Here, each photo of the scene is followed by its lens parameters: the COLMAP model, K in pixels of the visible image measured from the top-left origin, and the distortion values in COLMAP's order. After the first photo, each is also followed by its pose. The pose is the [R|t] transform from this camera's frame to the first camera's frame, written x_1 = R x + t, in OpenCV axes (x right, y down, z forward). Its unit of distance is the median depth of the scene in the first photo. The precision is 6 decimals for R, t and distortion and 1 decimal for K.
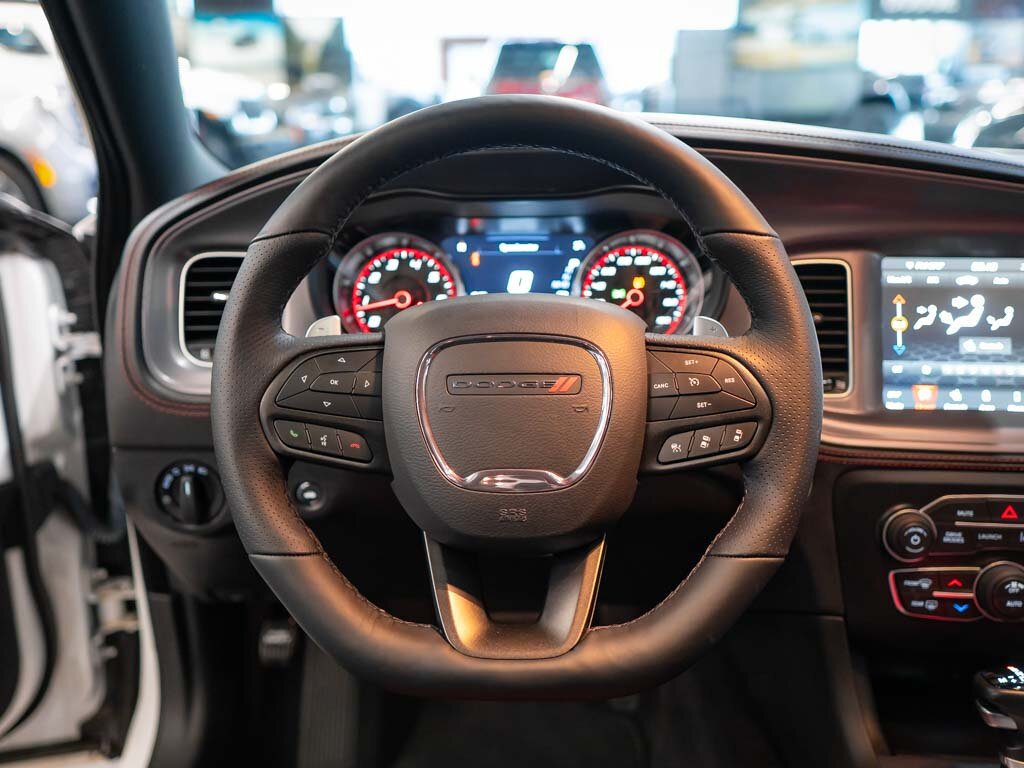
lens RADIAL K [[951.1, 0, 512.0], [0, 951.1, 384.0], [0, 0, 1]] dist [-0.006210, 0.003656]
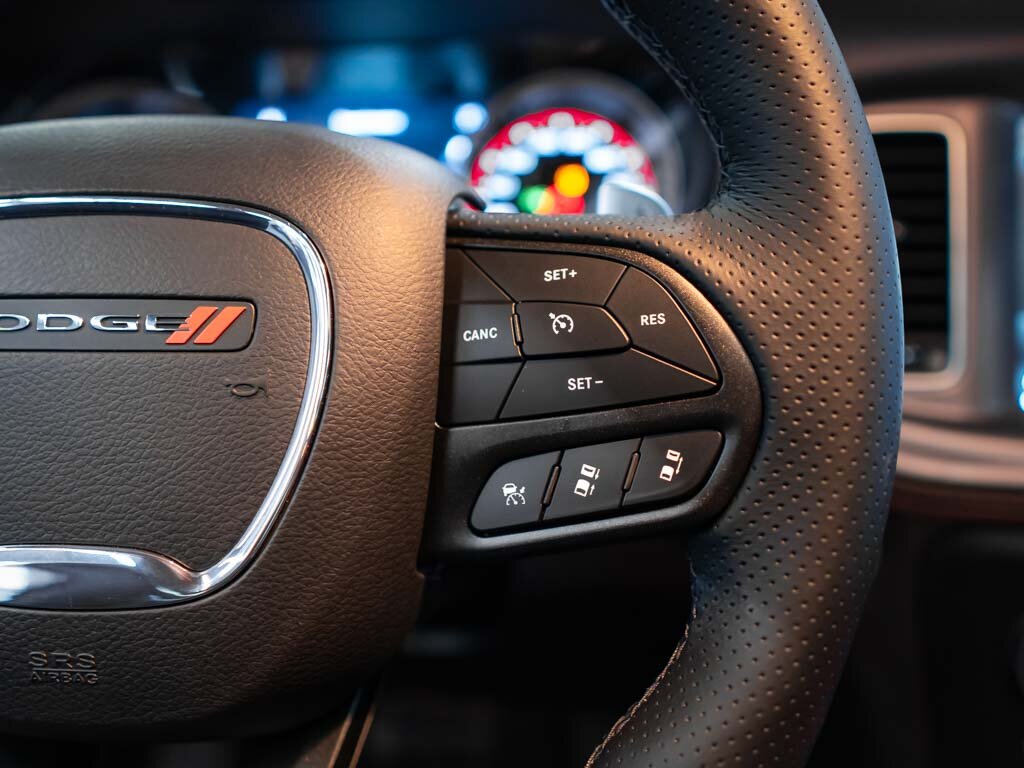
lens RADIAL K [[951.1, 0, 512.0], [0, 951.1, 384.0], [0, 0, 1]] dist [-0.006210, 0.003656]
pose [[0.997787, 0.010711, -0.065617, 0.197085], [-0.010505, 0.999939, 0.003491, 0.021054], [0.065650, -0.002794, 0.997839, 0.613880]]
